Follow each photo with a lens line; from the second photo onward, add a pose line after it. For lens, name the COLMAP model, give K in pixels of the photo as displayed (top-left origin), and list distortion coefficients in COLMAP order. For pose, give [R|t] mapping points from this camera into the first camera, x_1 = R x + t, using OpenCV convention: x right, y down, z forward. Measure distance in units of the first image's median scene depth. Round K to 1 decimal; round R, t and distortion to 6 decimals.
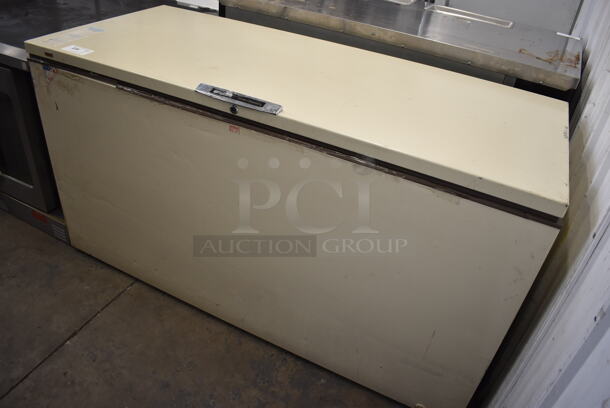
lens RADIAL K [[469.4, 0, 305.0], [0, 469.4, 204.0], [0, 0, 1]] dist [-0.094140, 0.004364]
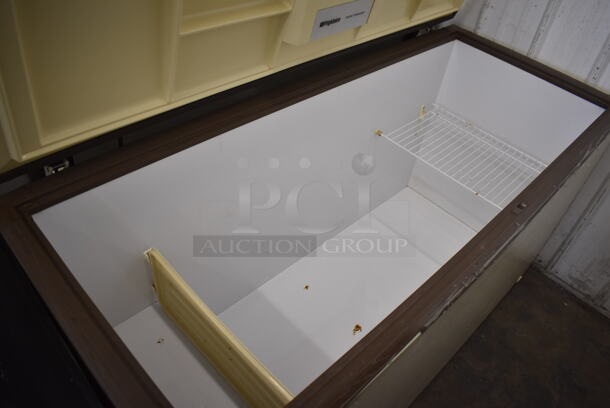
lens RADIAL K [[469.4, 0, 305.0], [0, 469.4, 204.0], [0, 0, 1]] dist [-0.094140, 0.004364]
pose [[0.339455, -0.677910, 0.652080, -0.657707], [0.479258, 0.721161, 0.500238, -0.648839], [-0.809371, 0.142707, 0.569696, 0.723468]]
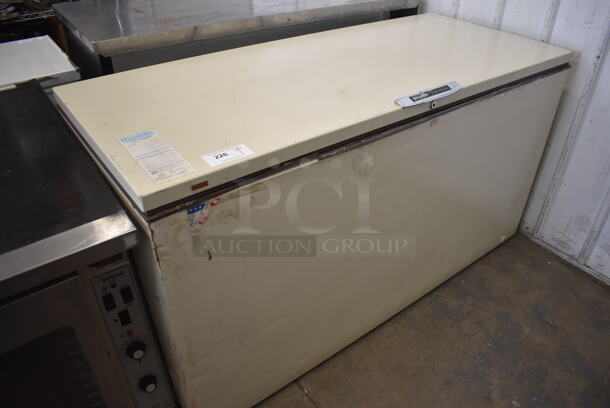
lens RADIAL K [[469.4, 0, 305.0], [0, 469.4, 204.0], [0, 0, 1]] dist [-0.094140, 0.004364]
pose [[0.446318, -0.582373, 0.679442, -0.935371], [0.538866, 0.781074, 0.315511, -0.427255], [-0.714440, 0.225310, 0.662428, 0.466884]]
